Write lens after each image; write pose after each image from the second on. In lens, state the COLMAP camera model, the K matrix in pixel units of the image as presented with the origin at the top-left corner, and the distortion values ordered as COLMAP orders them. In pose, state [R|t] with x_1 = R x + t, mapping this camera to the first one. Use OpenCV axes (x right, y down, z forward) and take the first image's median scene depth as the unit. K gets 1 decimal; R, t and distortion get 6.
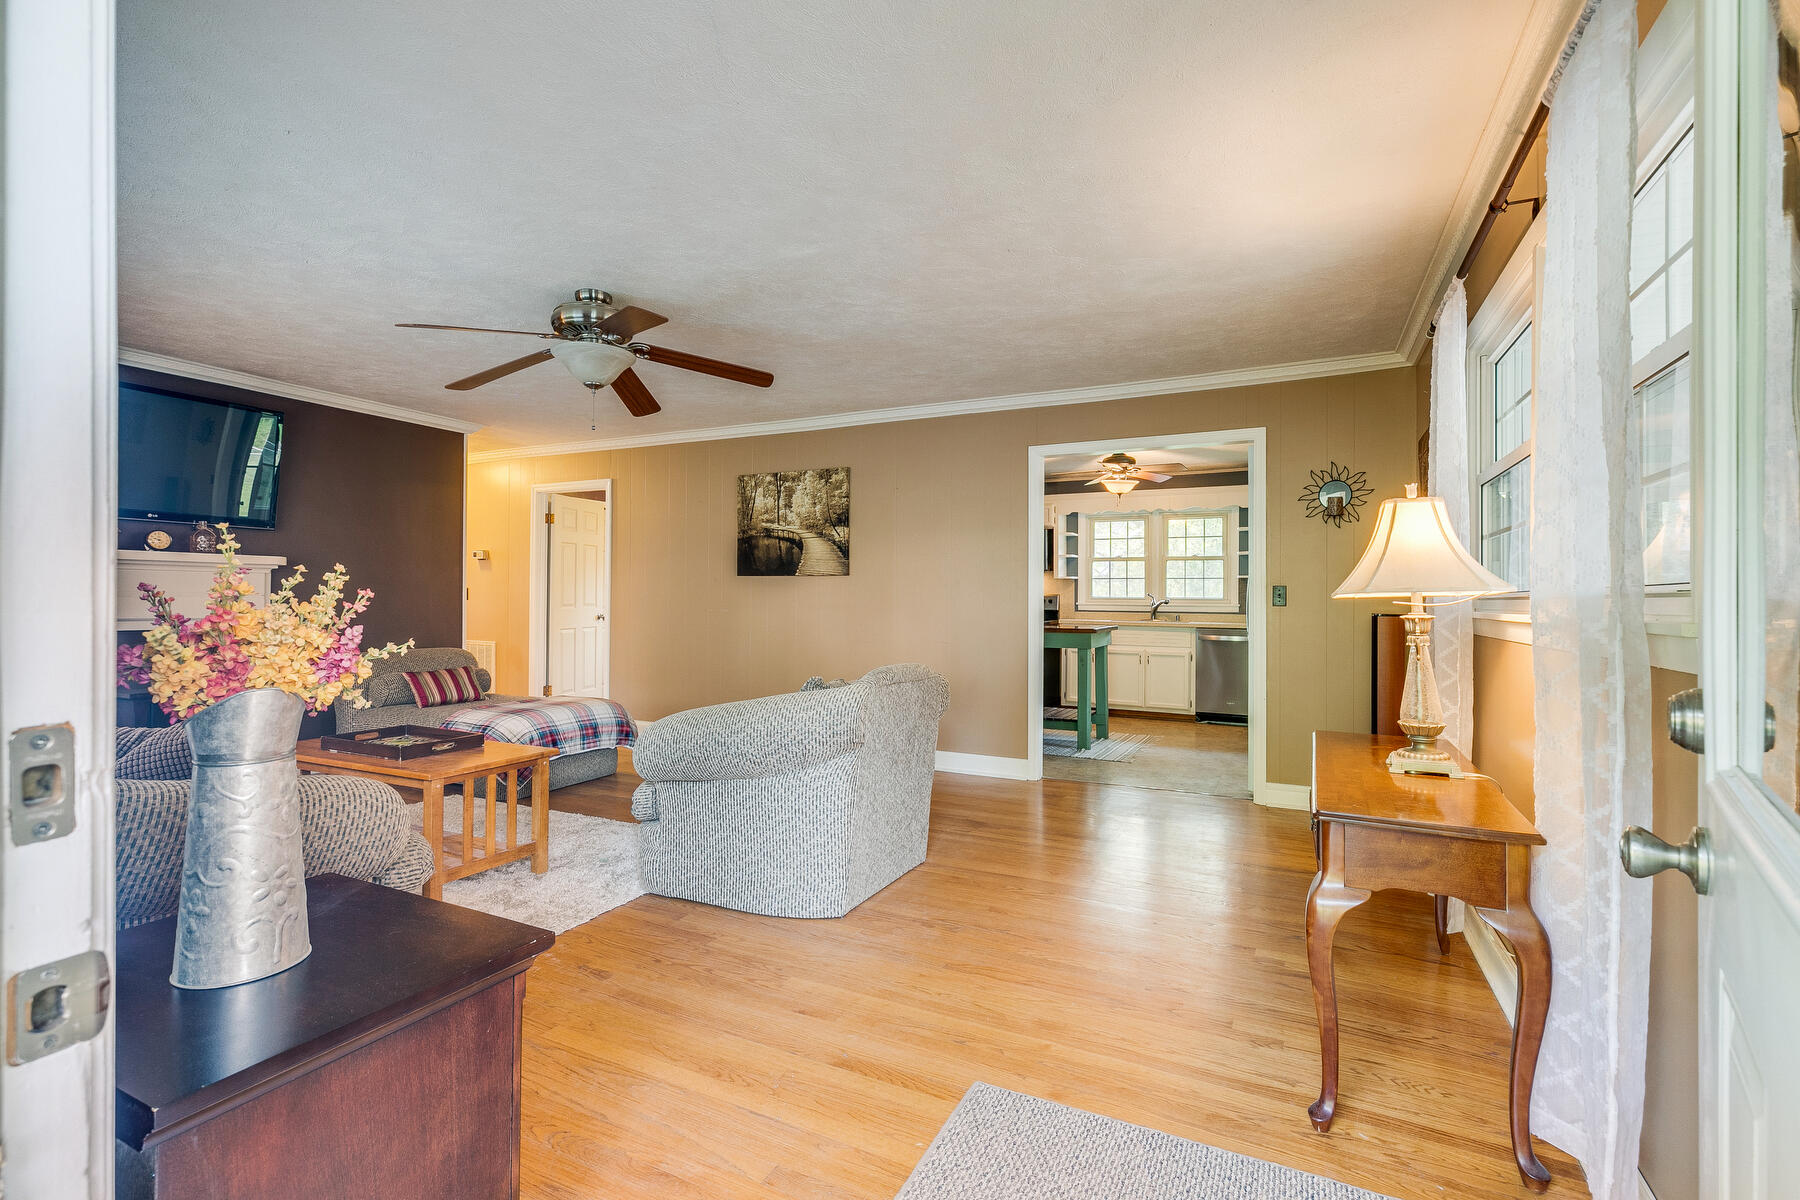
lens RADIAL K [[803.7, 0, 890.5], [0, 803.7, 597.4], [0, 0, 1]] dist [0.002030, 0.000115]
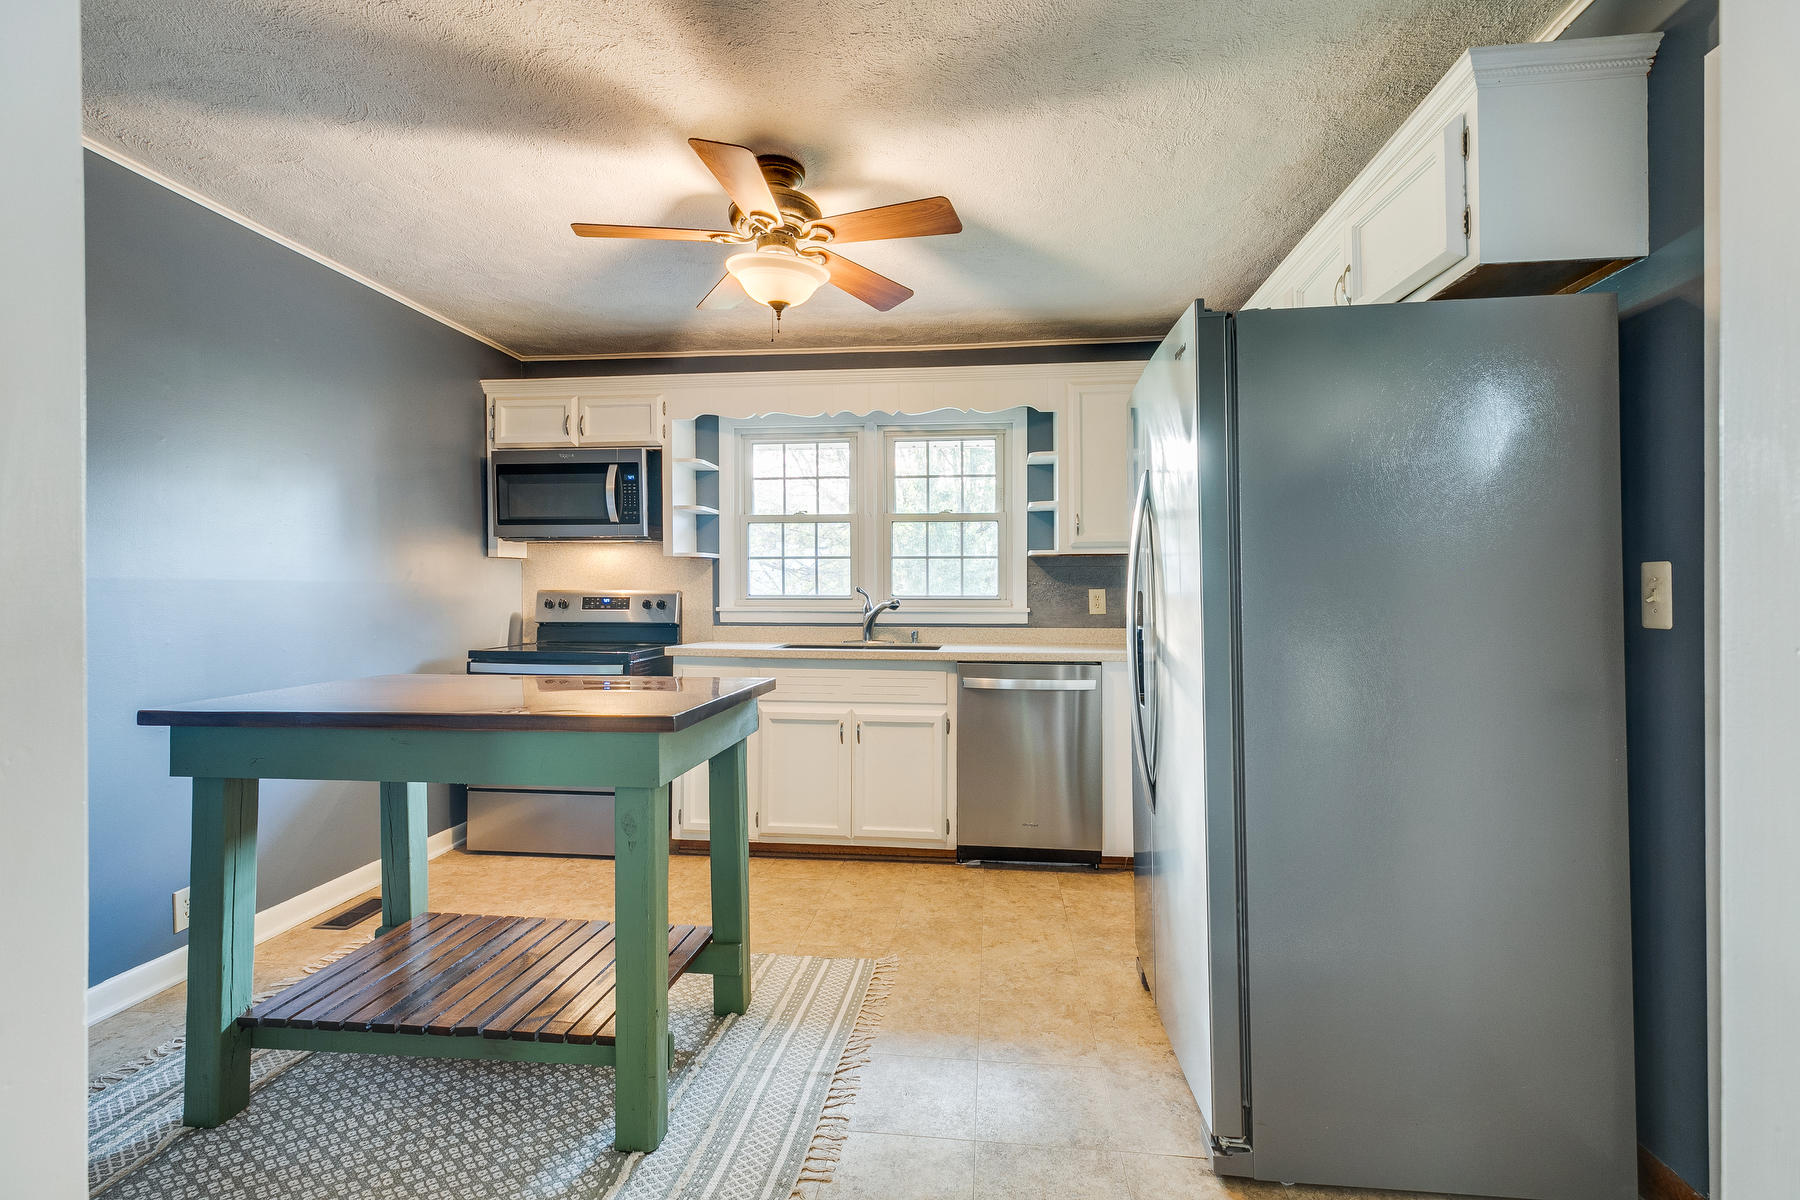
lens RADIAL K [[803.7, 0, 890.5], [0, 803.7, 597.4], [0, 0, 1]] dist [0.002030, 0.000115]
pose [[0.939839, -0.008157, 0.341521, 0.167601], [0.006642, 0.999962, 0.005605, -0.001410], [-0.341554, -0.003000, 0.939857, 0.519268]]
